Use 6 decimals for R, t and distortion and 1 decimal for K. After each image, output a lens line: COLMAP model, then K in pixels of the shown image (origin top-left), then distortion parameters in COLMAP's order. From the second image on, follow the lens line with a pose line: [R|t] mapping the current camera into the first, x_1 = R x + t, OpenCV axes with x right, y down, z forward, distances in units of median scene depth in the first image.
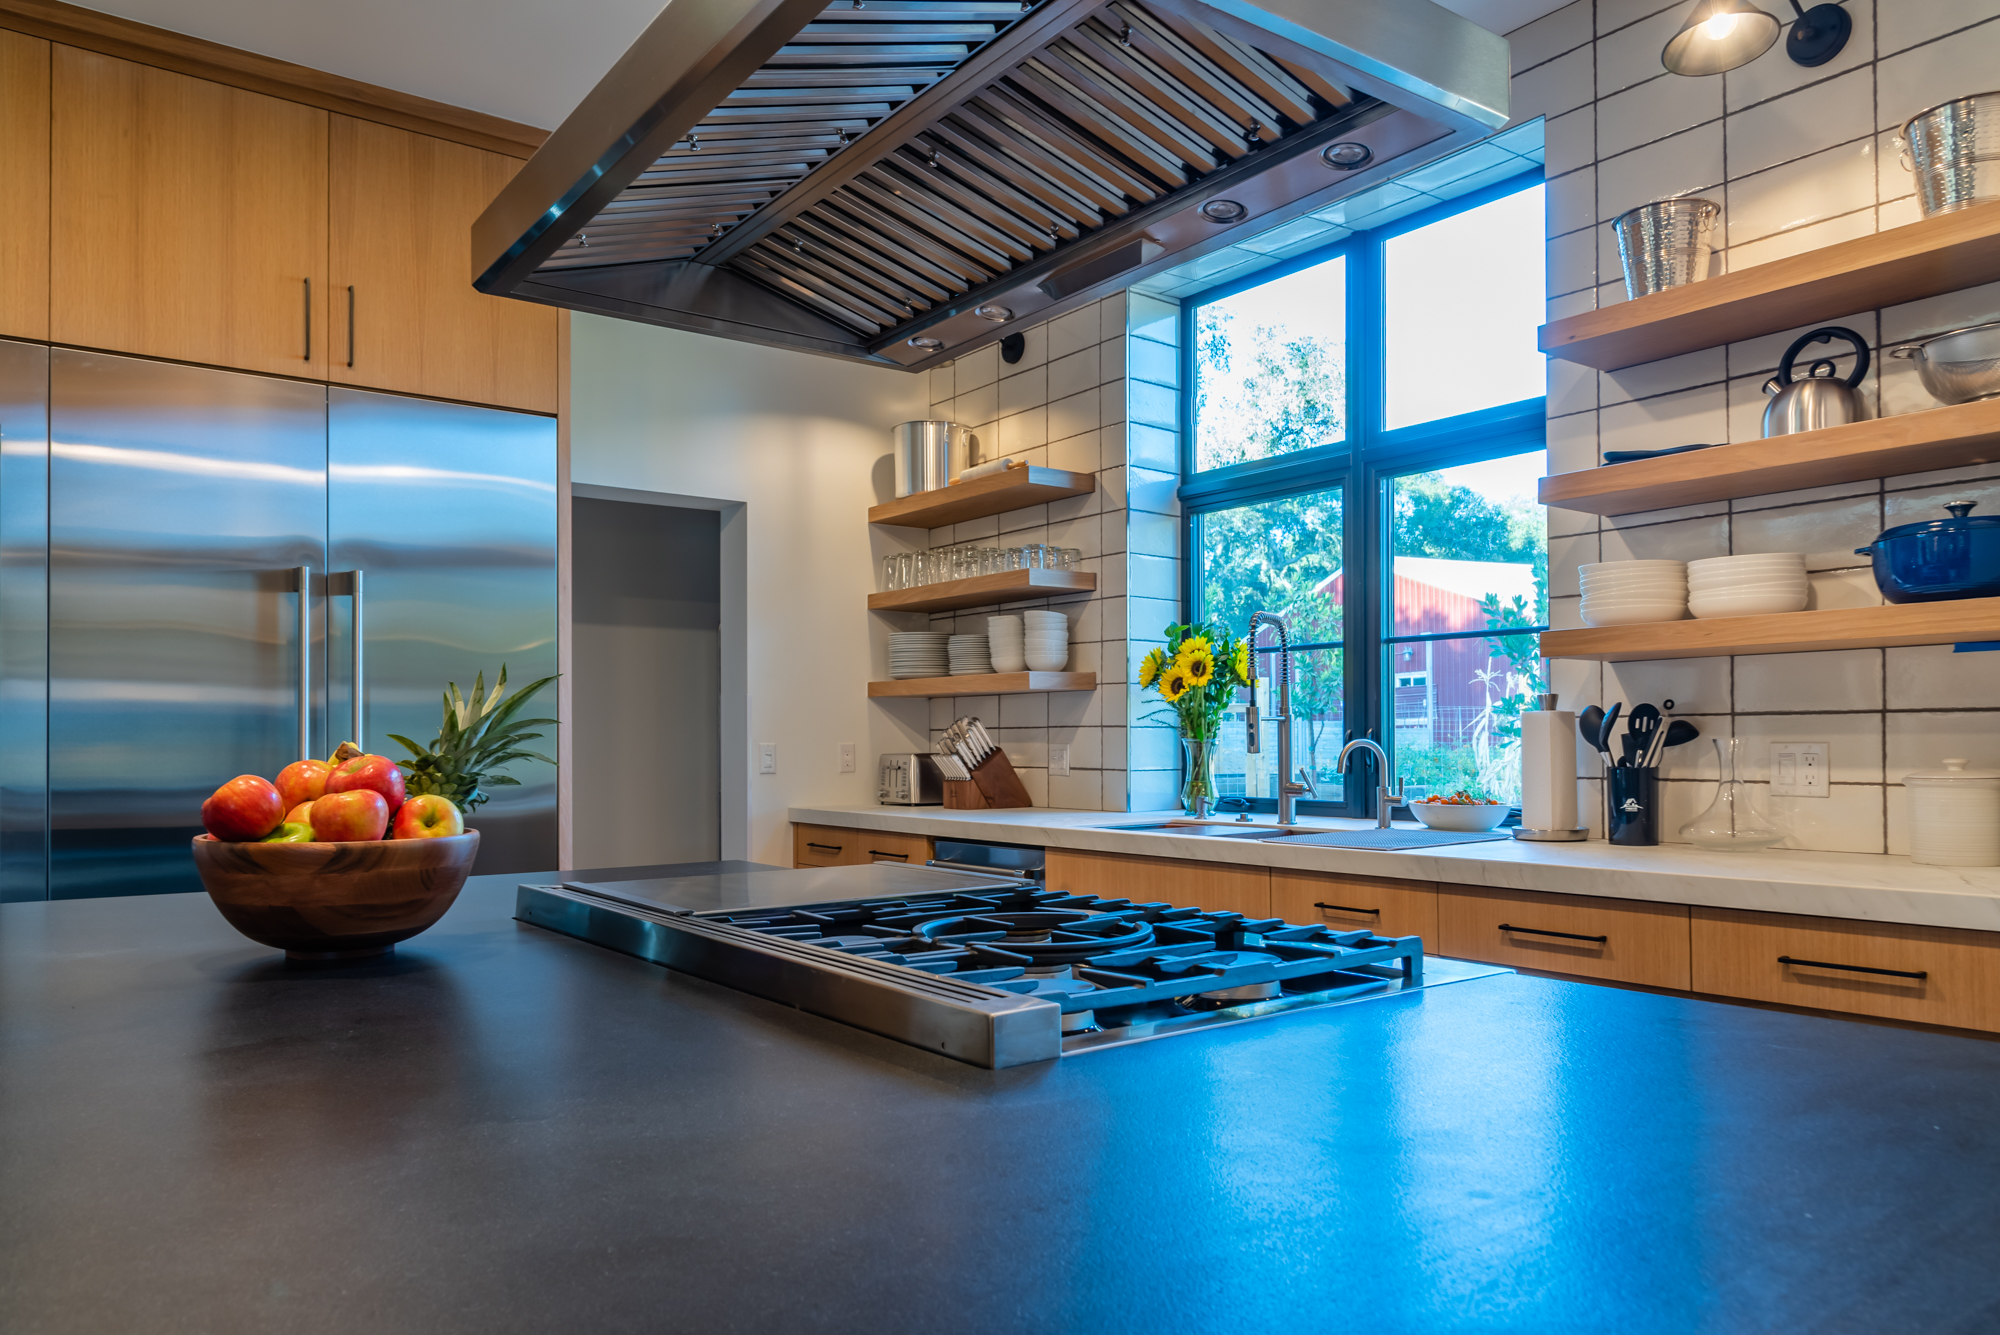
lens RADIAL K [[1350.5, 0, 1005.1], [0, 1350.5, 717.0], [0, 0, 1]] dist [-0.000367, -0.003030]
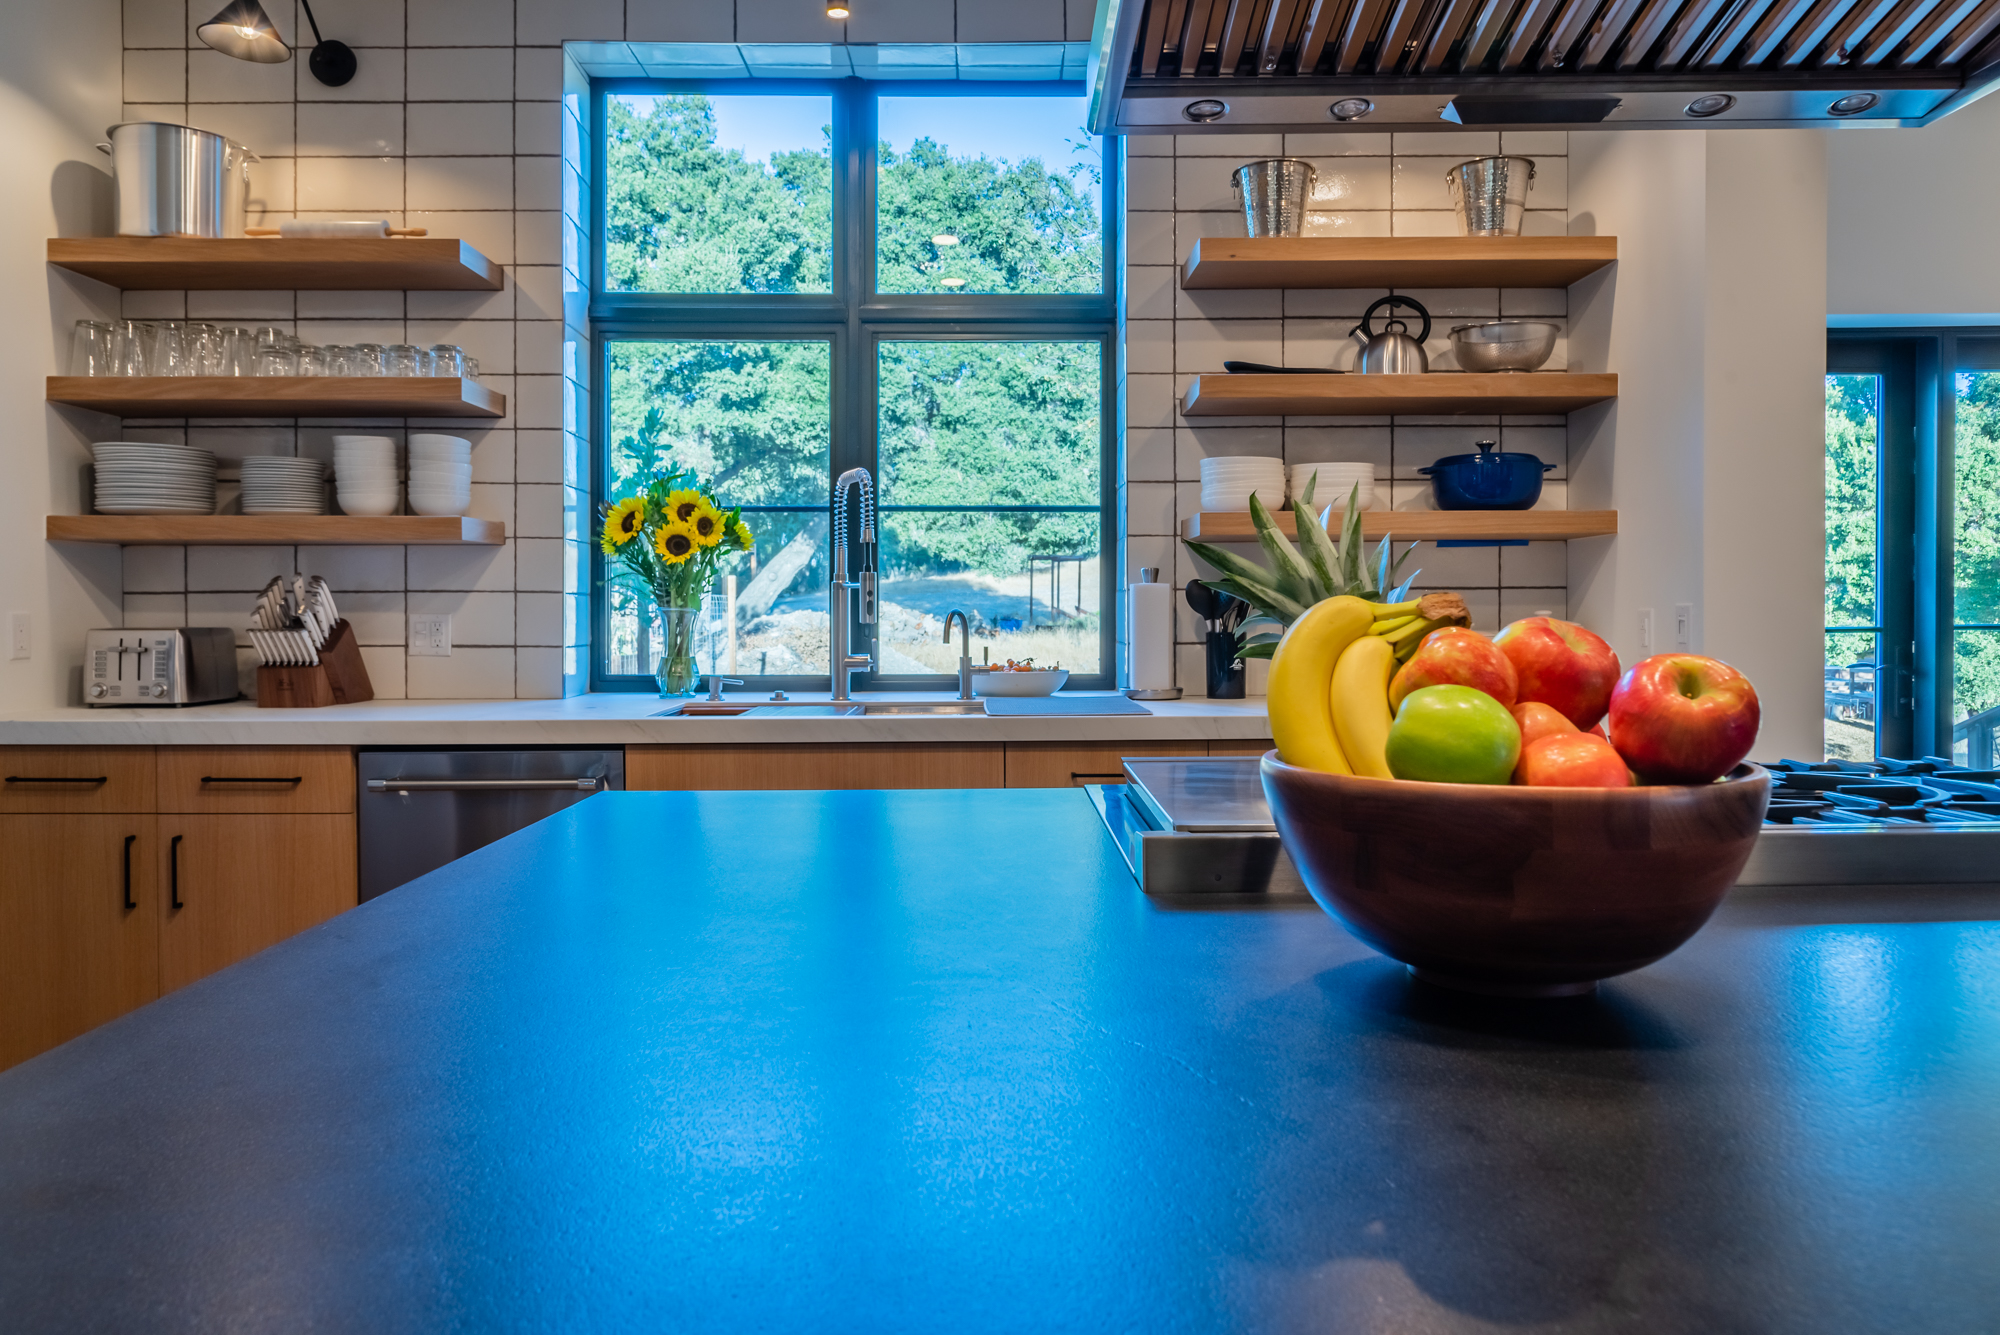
lens RADIAL K [[1353.4, 0, 999.4], [0, 1353.4, 617.8], [0, 0, 1]] dist [0.001708, -0.000608]
pose [[0.591567, -0.002213, 0.806253, -0.441916], [-0.014788, 0.999798, 0.013594, 0.008131], [-0.806120, -0.019964, 0.591415, 0.338053]]
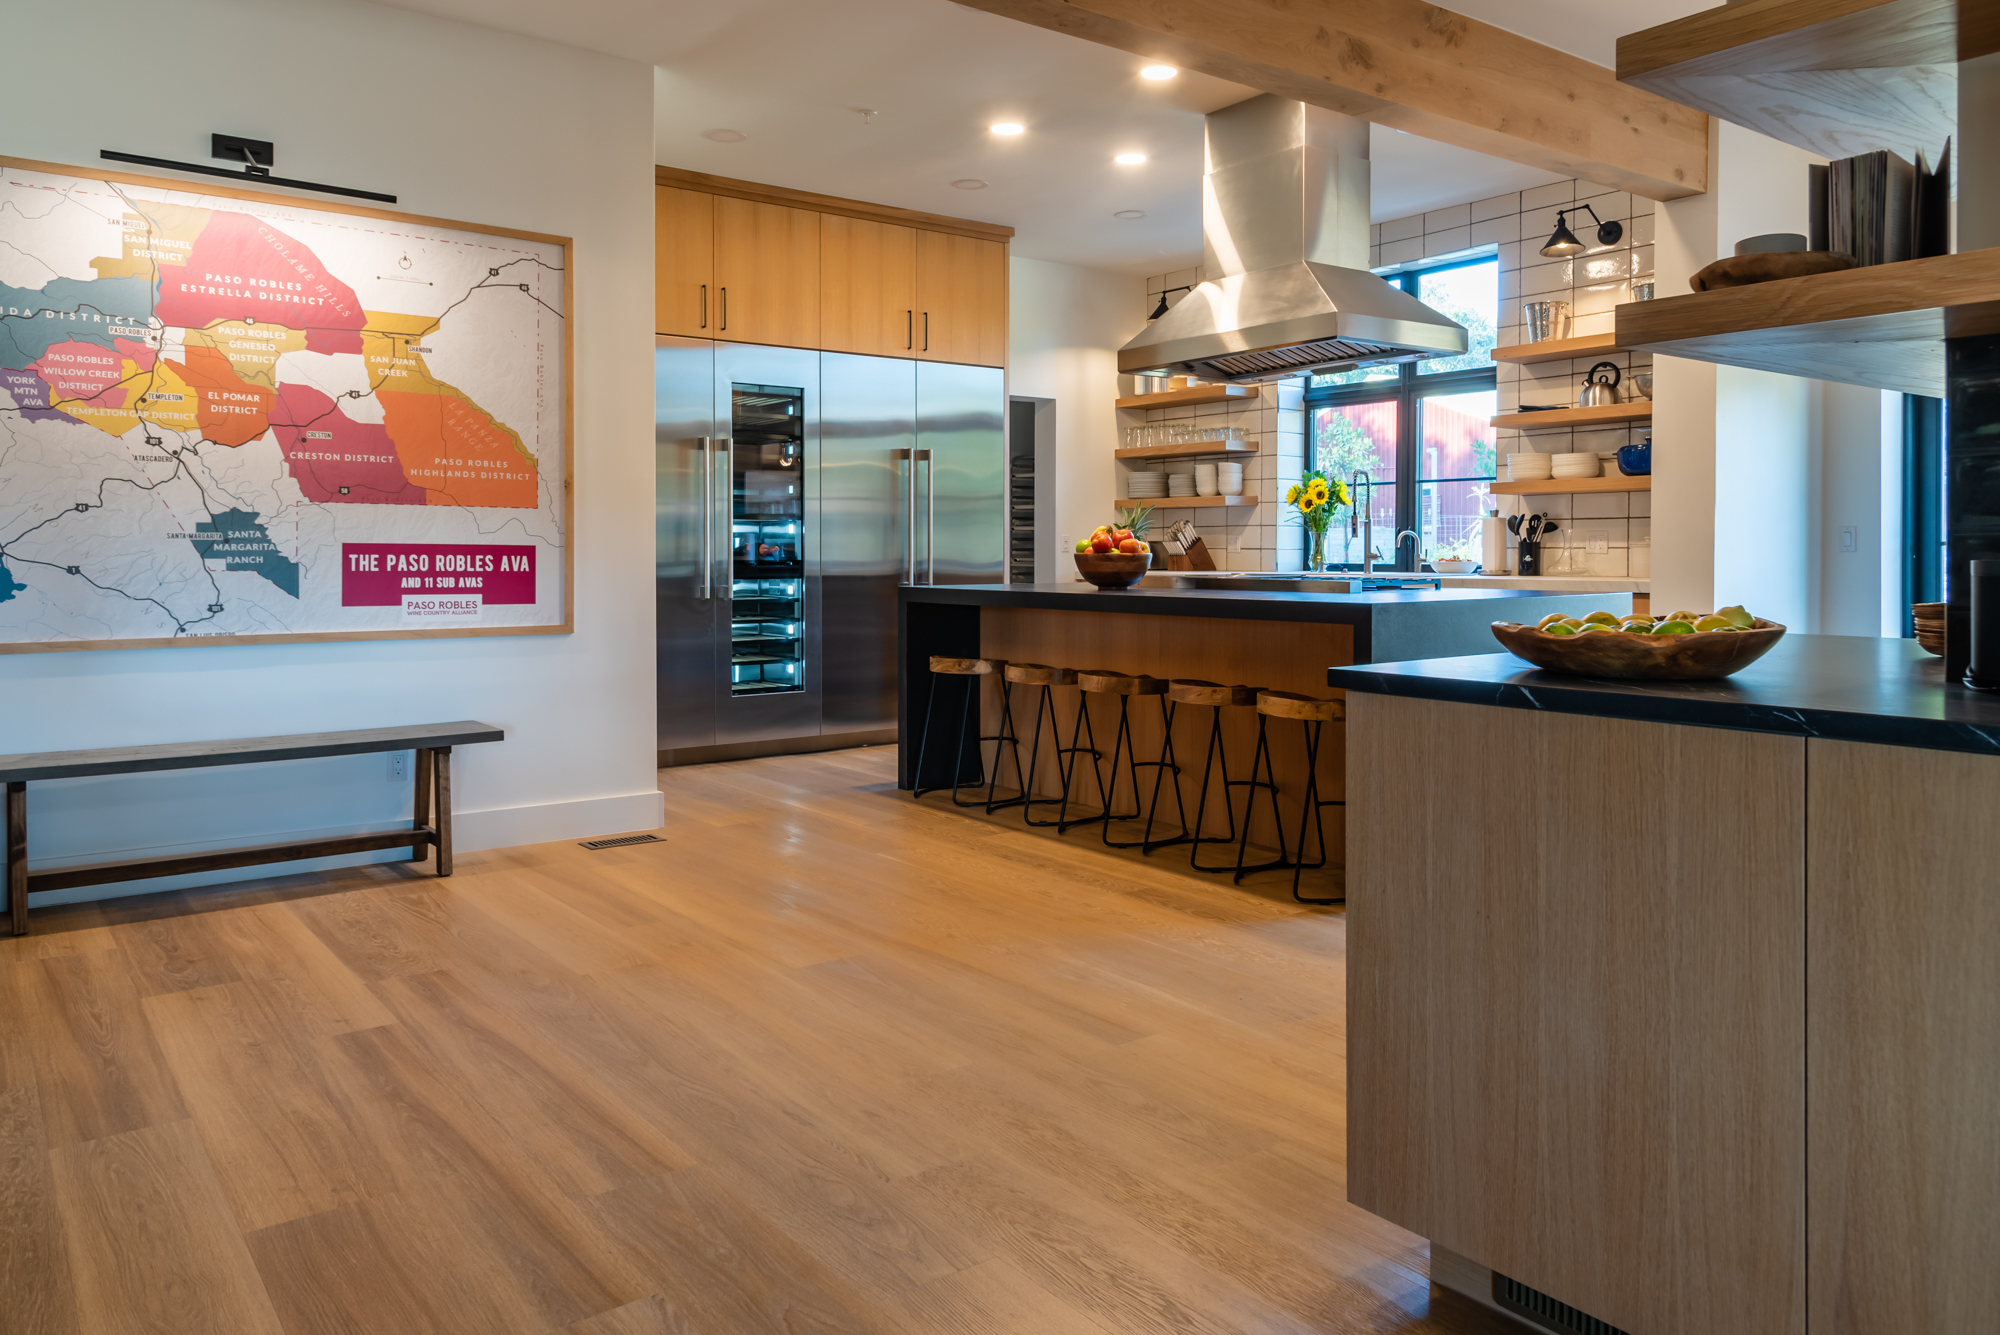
lens RADIAL K [[1383.8, 0, 990.5], [0, 1383.8, 564.6], [0, 0, 1]] dist [0.005913, 0.001079]
pose [[0.999987, 0.003503, -0.003591, -0.322350], [-0.003398, 0.999580, 0.028796, 0.007818], [0.003690, -0.028783, 0.999579, -0.987952]]
